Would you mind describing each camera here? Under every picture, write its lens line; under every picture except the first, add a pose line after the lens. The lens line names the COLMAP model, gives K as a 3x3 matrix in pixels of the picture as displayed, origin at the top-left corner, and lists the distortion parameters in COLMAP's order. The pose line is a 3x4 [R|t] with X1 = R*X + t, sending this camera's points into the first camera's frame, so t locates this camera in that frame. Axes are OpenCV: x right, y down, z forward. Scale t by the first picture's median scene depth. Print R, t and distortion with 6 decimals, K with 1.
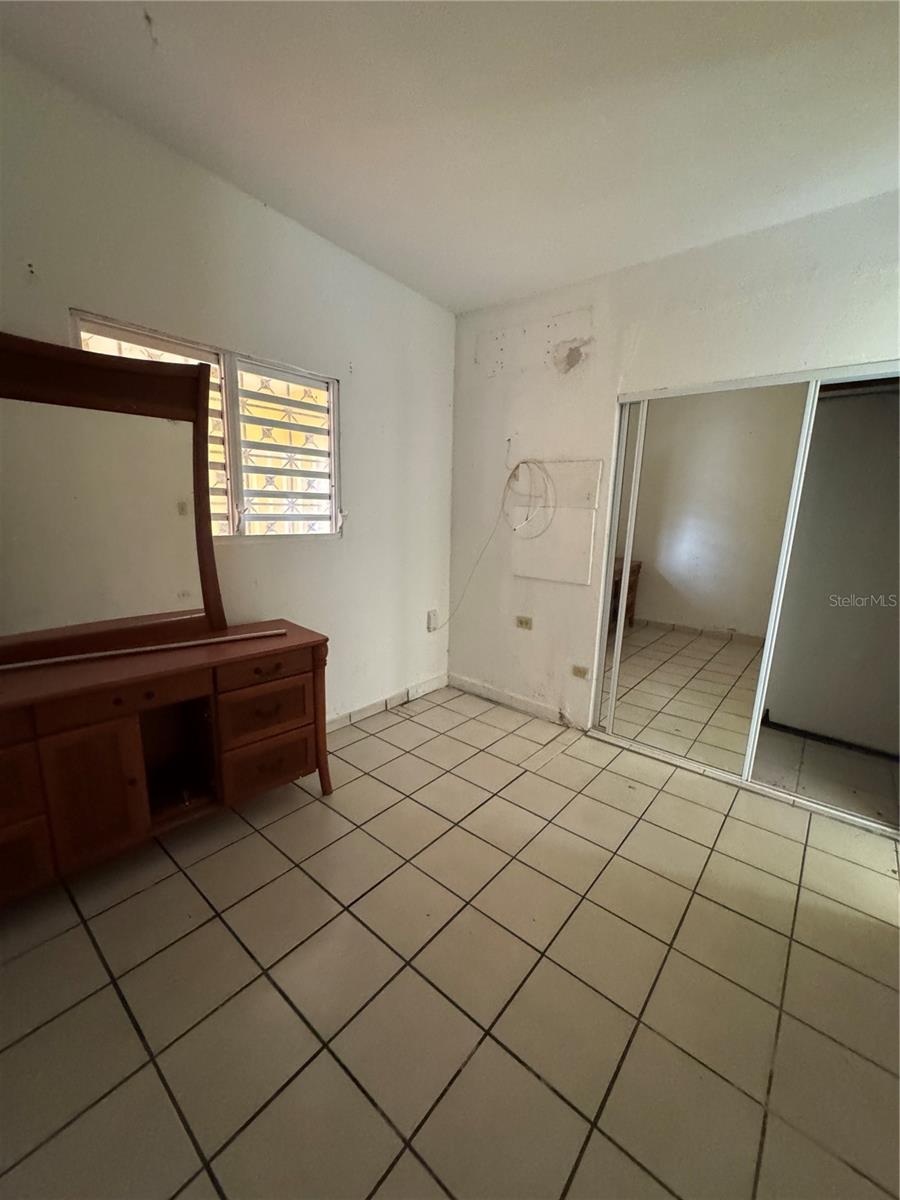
lens RADIAL K [[476.2, 0, 453.9], [0, 476.2, 600.1], [0, 0, 1]] dist [-0.006670, -0.000048]
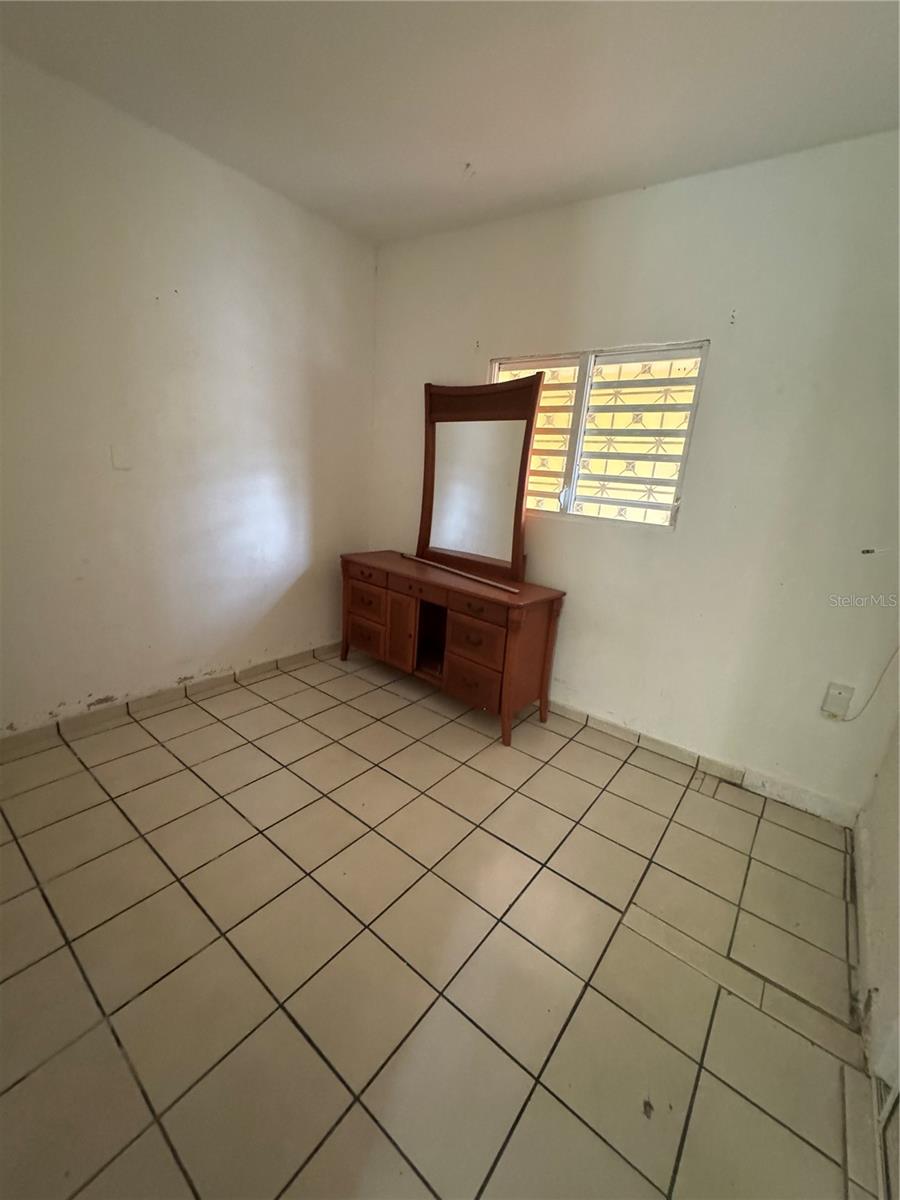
lens RADIAL K [[476.2, 0, 453.9], [0, 476.2, 600.1], [0, 0, 1]] dist [-0.006670, -0.000048]
pose [[0.034409, 0.235998, -0.971144, 0.721668], [-0.261075, 0.940101, 0.219204, -0.120600], [0.964705, 0.245999, 0.093961, 0.689459]]
